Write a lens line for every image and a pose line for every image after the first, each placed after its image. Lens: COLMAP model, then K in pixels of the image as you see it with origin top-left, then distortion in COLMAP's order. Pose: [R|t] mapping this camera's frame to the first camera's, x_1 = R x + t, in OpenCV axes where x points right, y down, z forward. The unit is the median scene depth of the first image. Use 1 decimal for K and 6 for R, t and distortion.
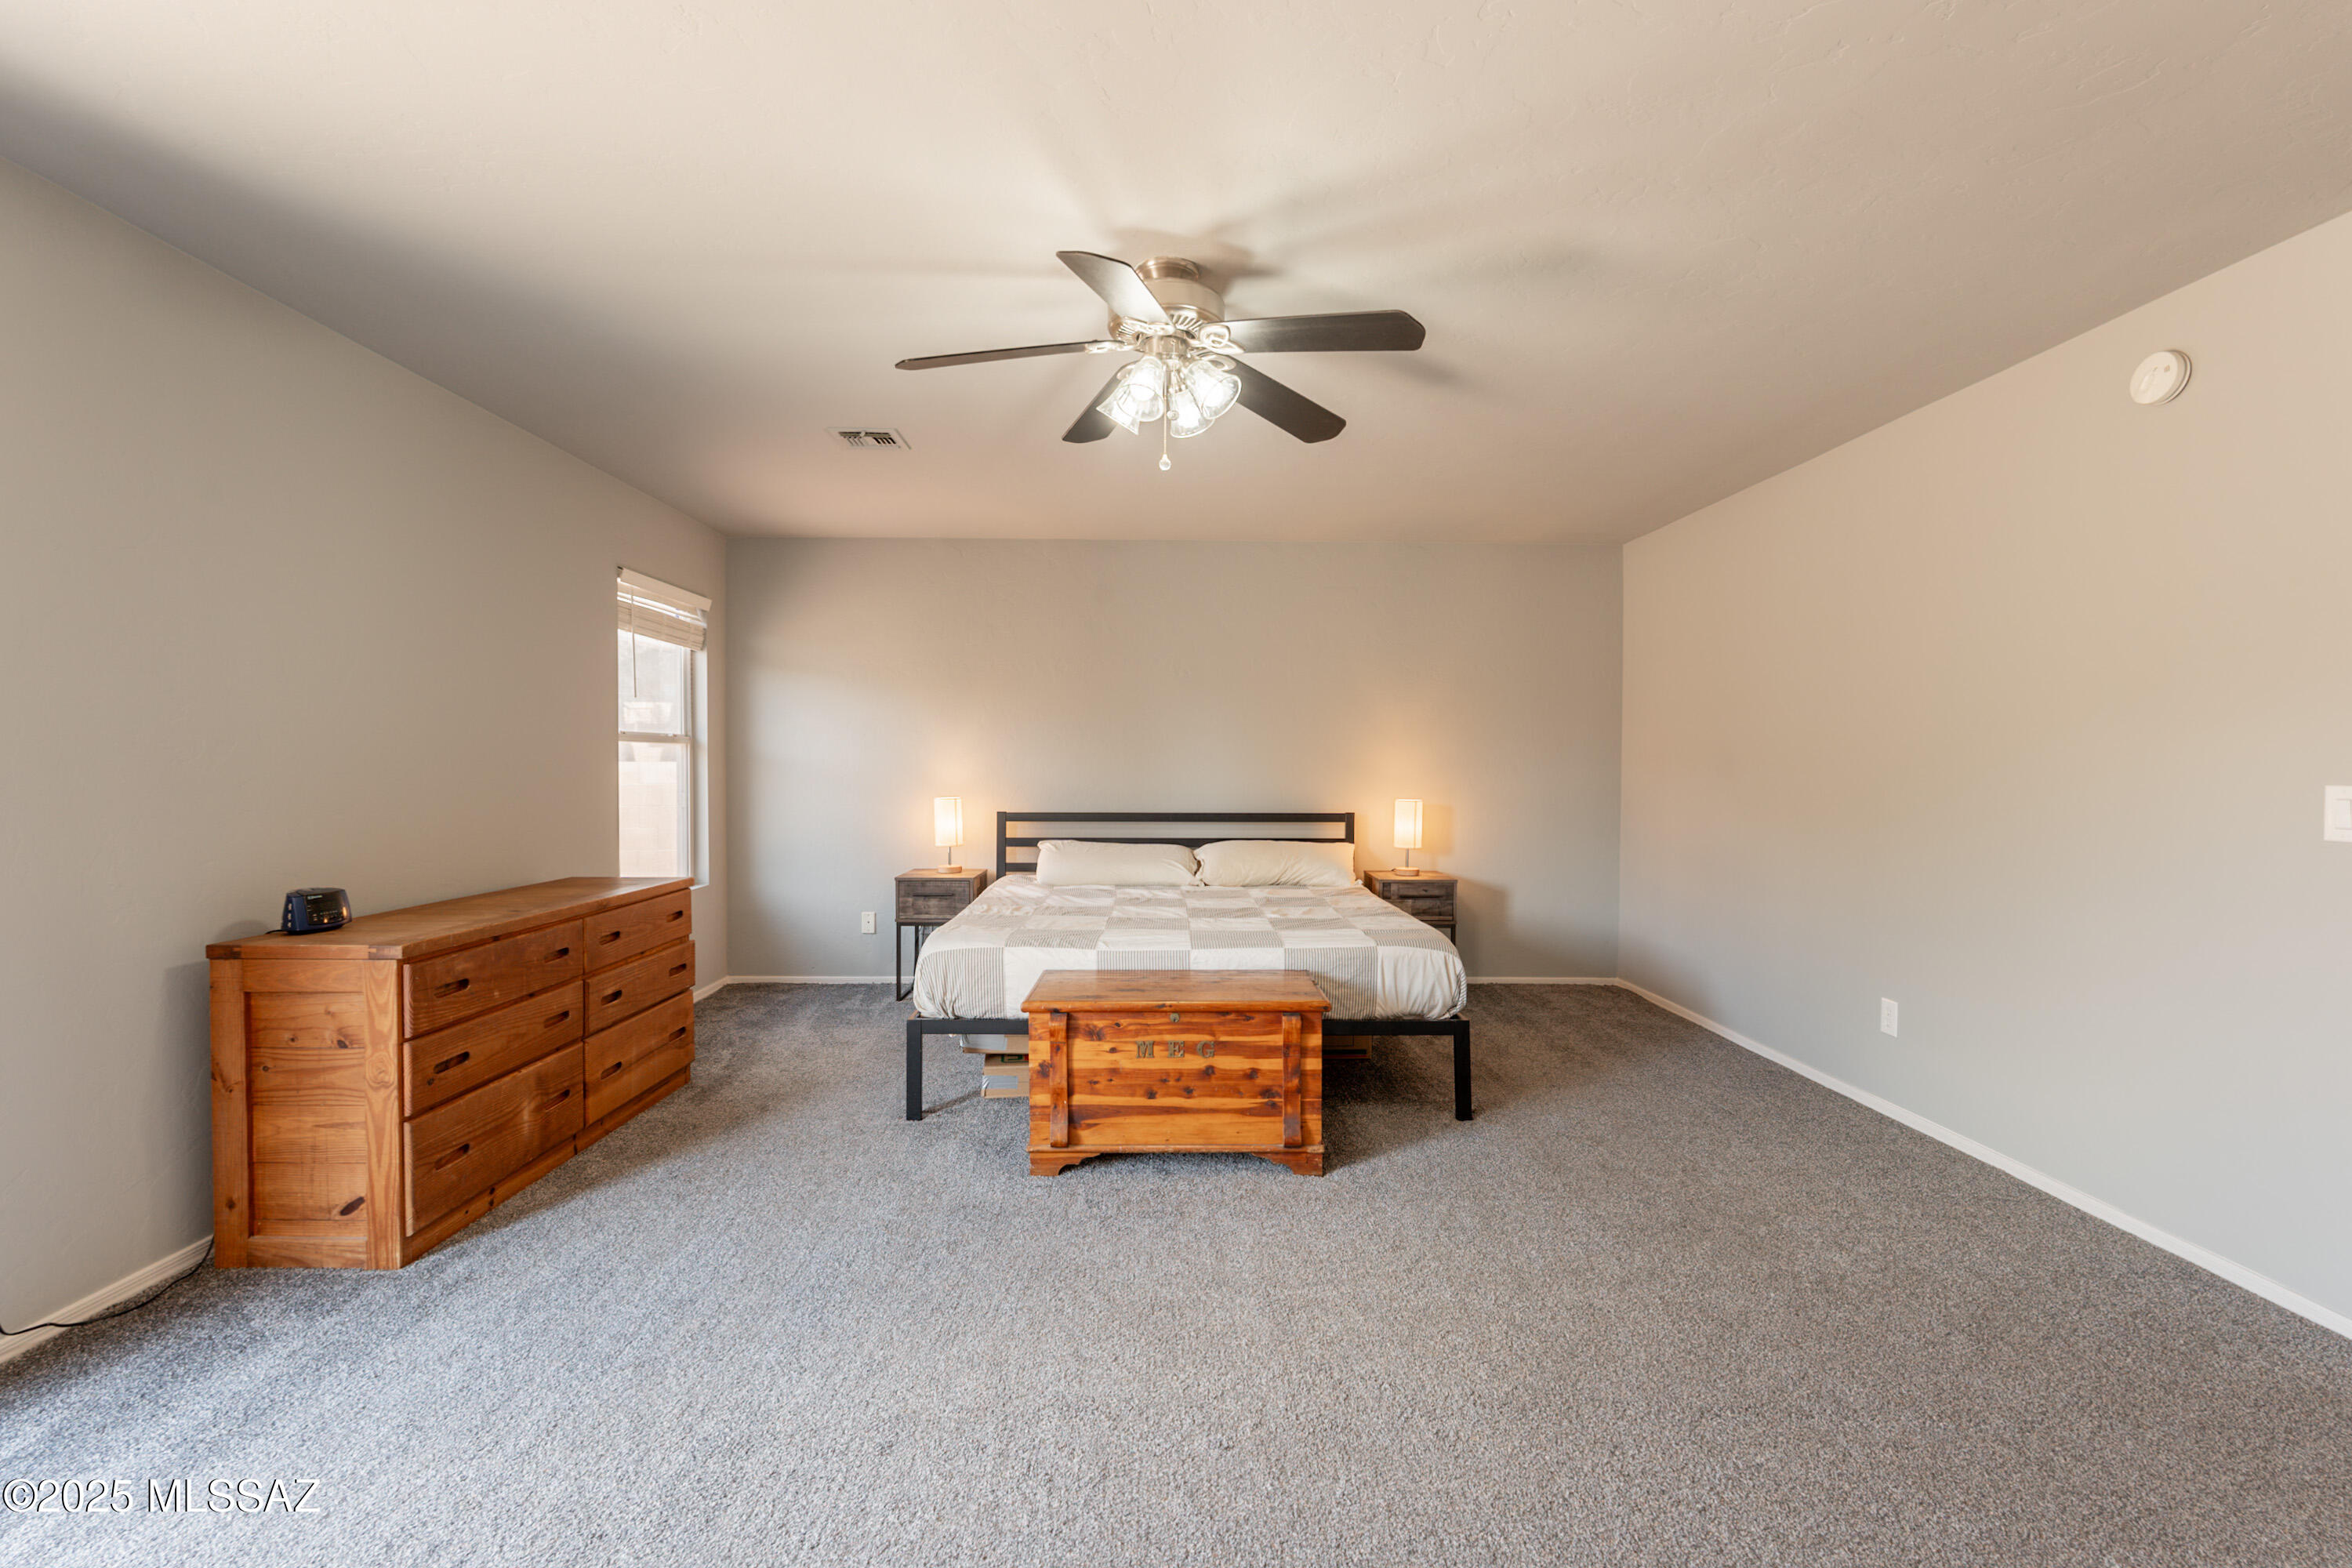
lens RADIAL K [[1028.8, 0, 1179.9], [0, 1028.8, 782.7], [0, 0, 1]] dist [-0.003550, -0.000047]
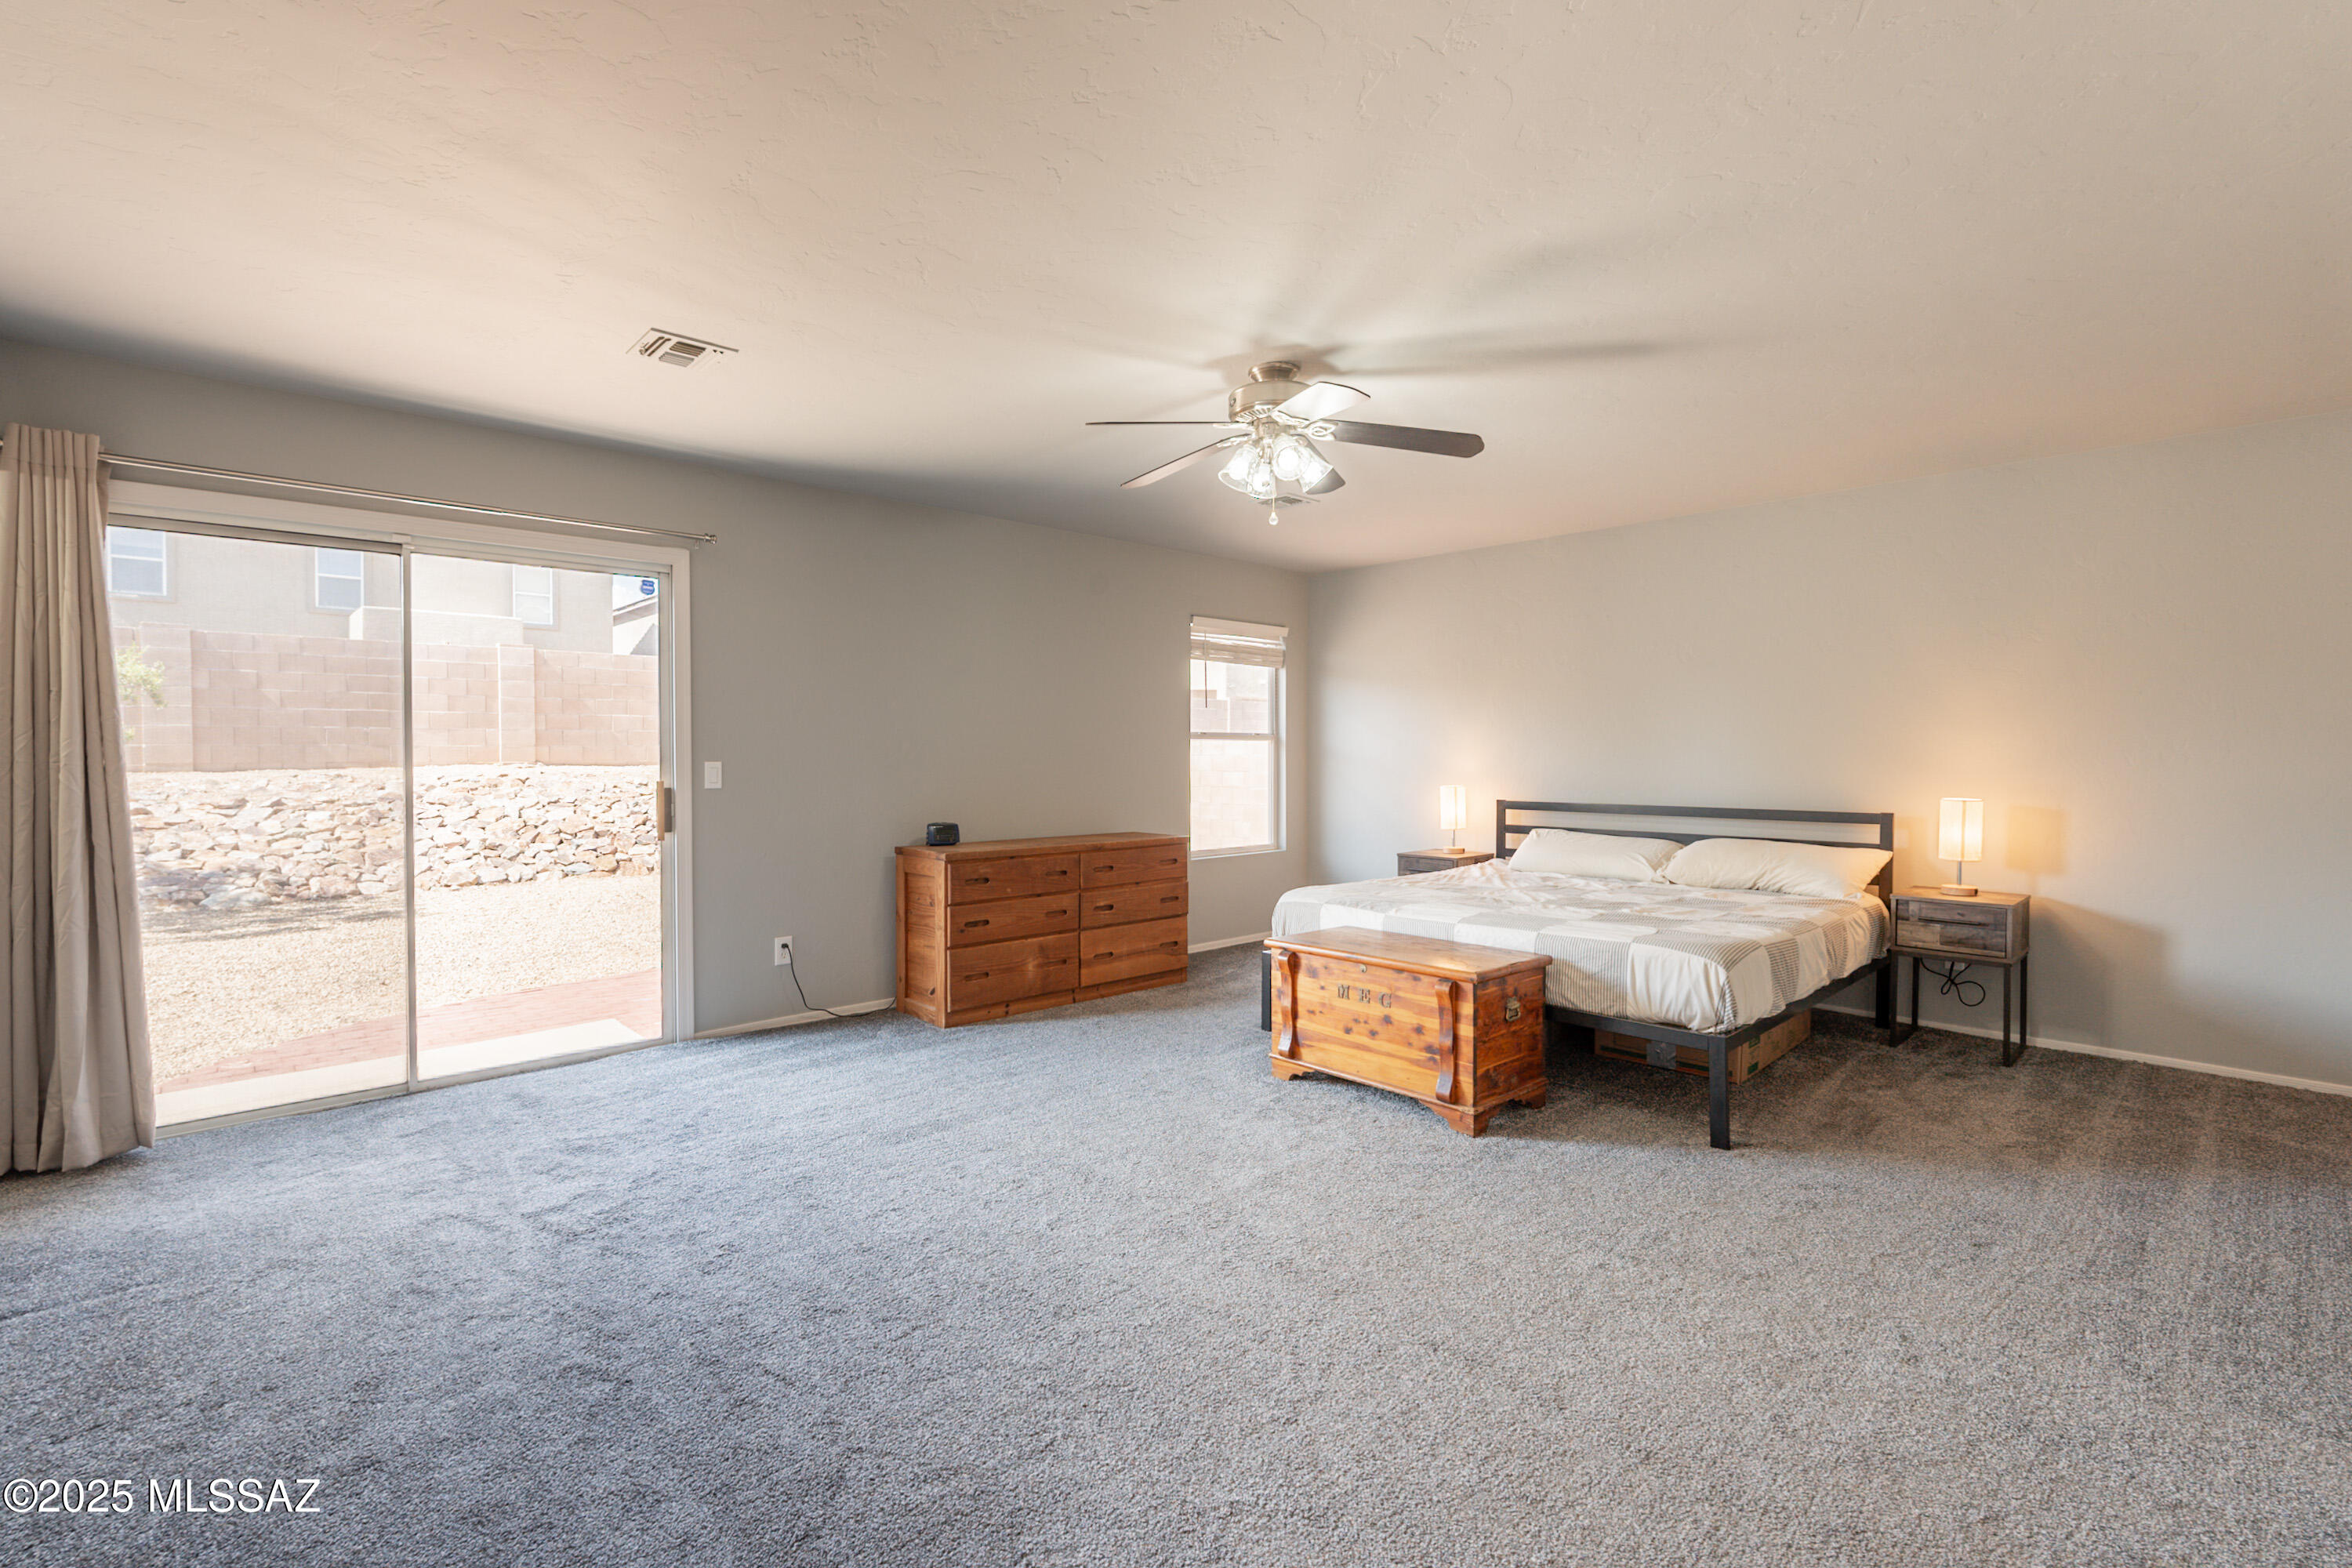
lens RADIAL K [[1055.3, 0, 1169.2], [0, 1055.3, 764.3], [0, 0, 1]] dist [-0.001045, 0.000142]
pose [[0.666503, 0.002964, -0.745496, 0.746537], [-0.011723, 0.999910, -0.006505, 0.004638], [0.745410, 0.013075, 0.666478, 0.024903]]
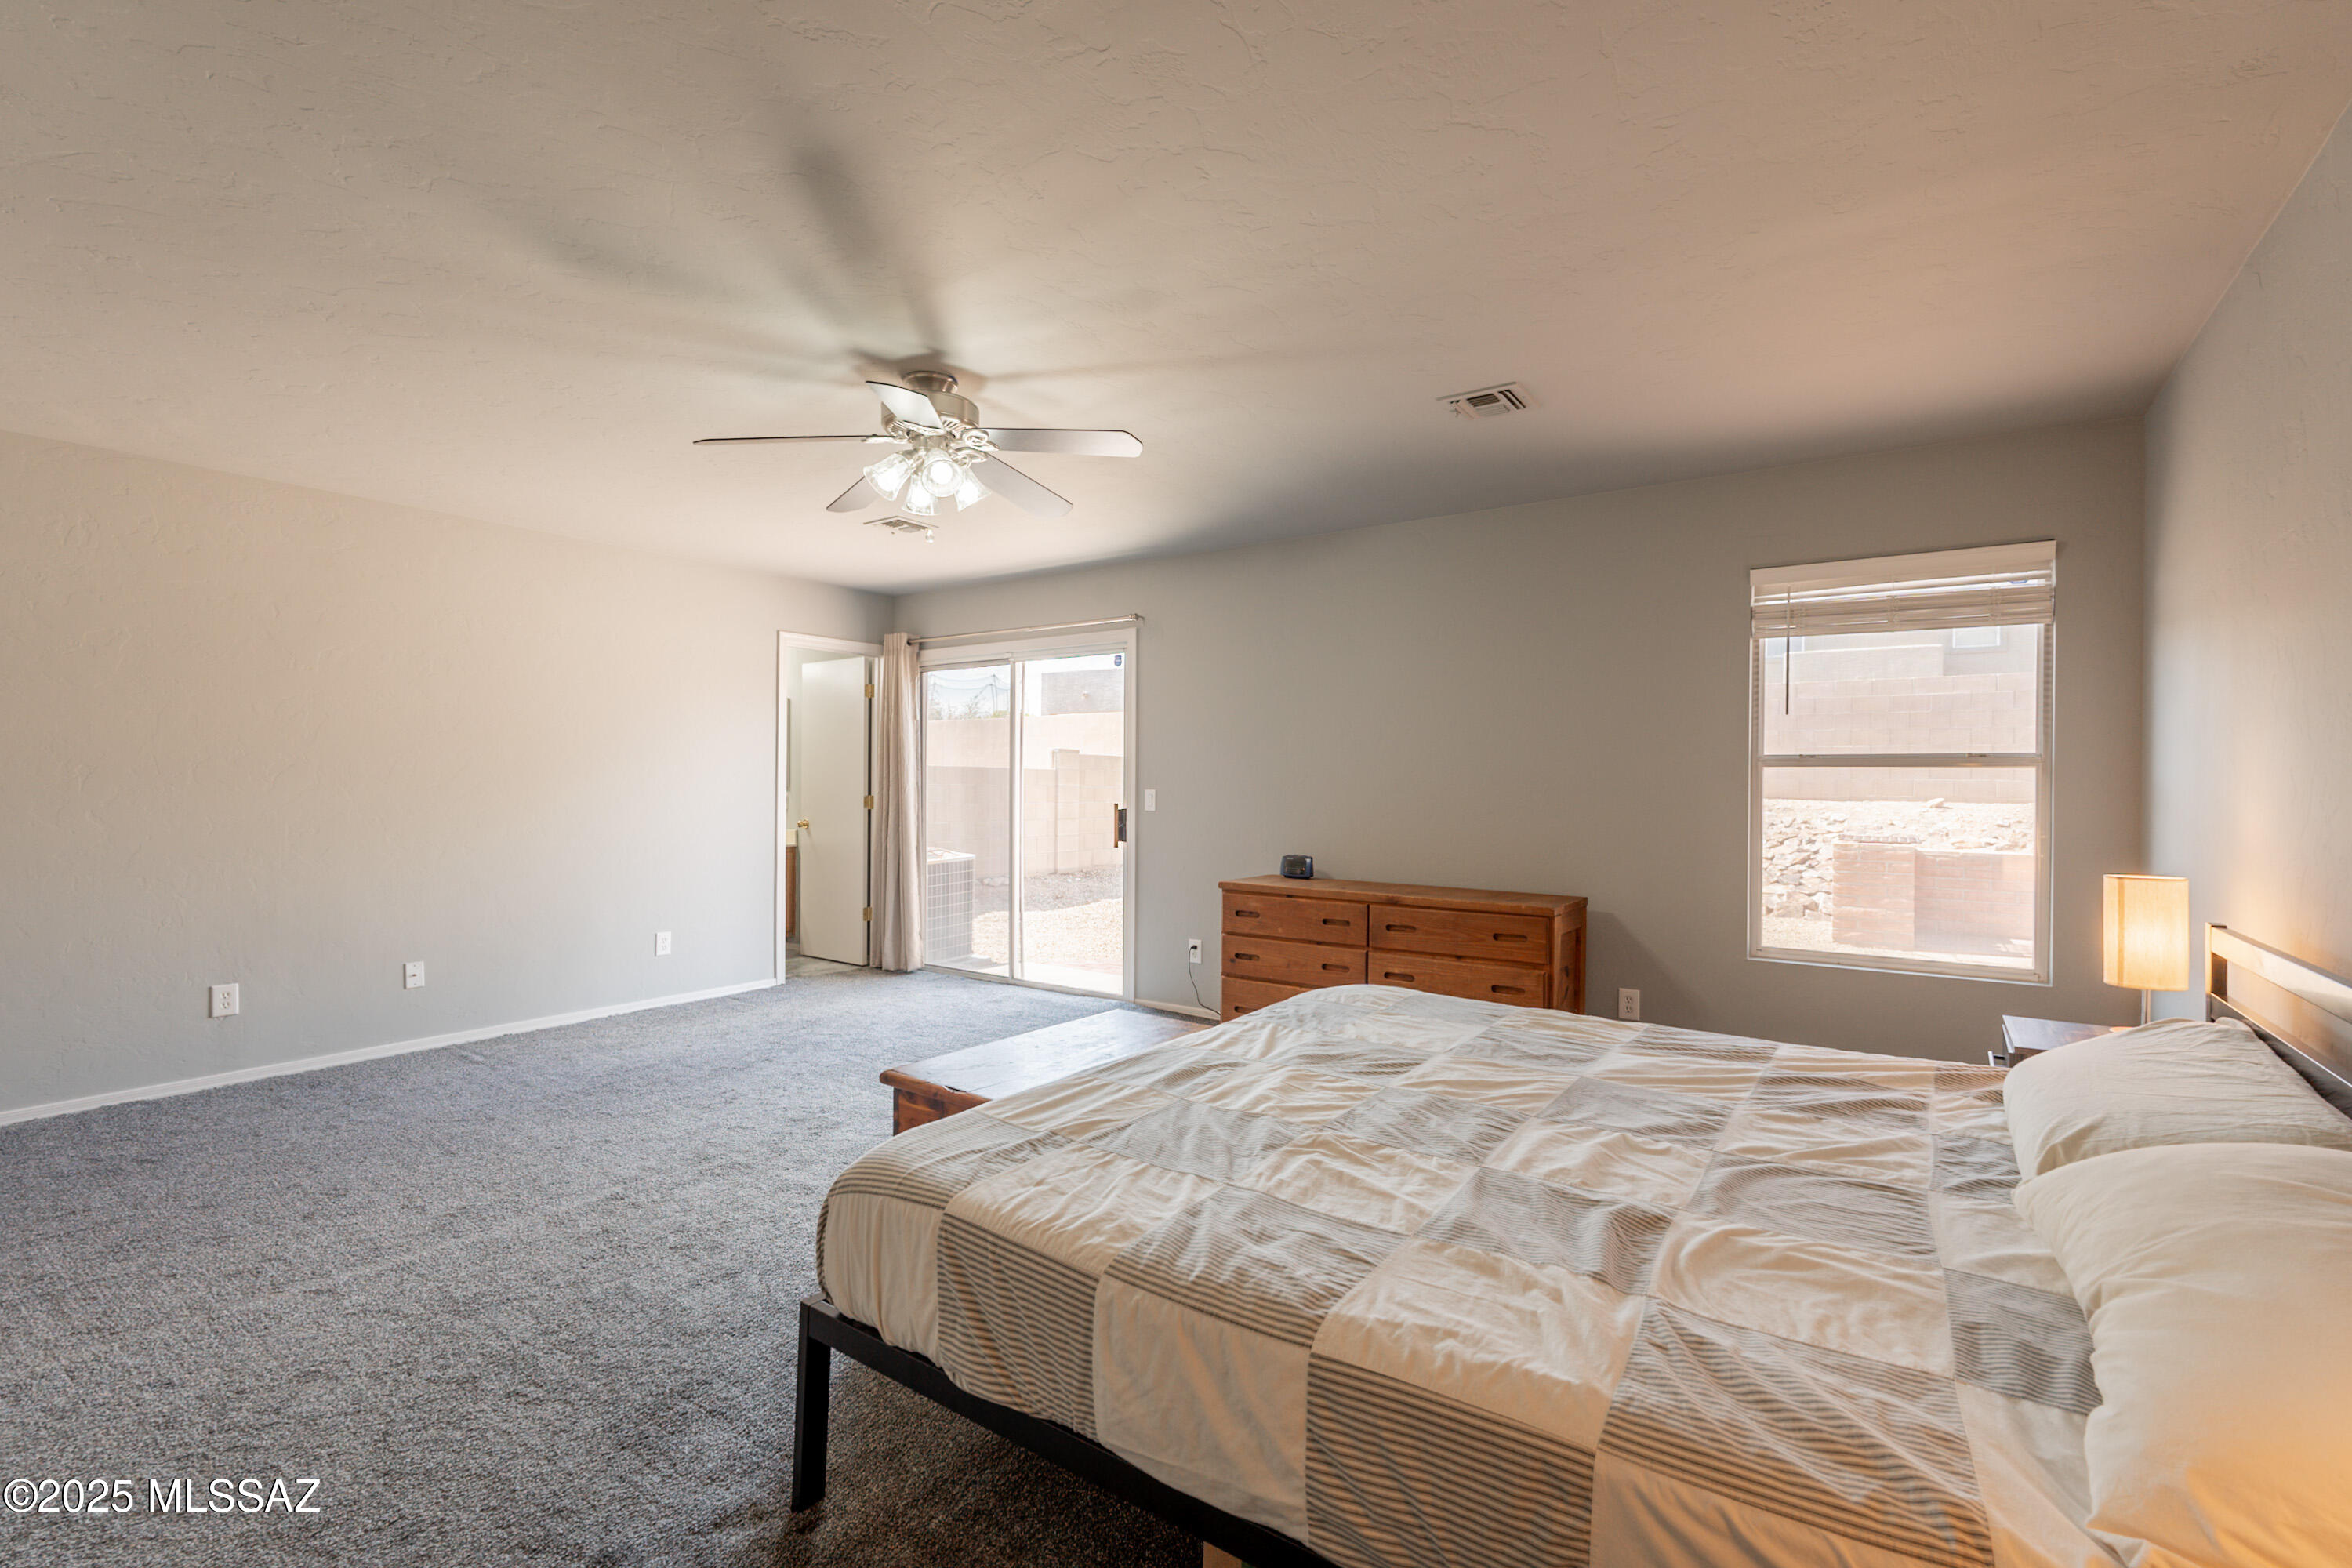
lens RADIAL K [[1027.6, 0, 1176.0], [0, 1027.6, 784.0], [0, 0, 1]] dist [-0.016512, 0.000031]
pose [[-0.590023, -0.001877, -0.807385, 0.669854], [-0.023388, 0.999617, 0.014767, -0.039192], [0.807048, 0.027596, -0.589841, 1.655869]]
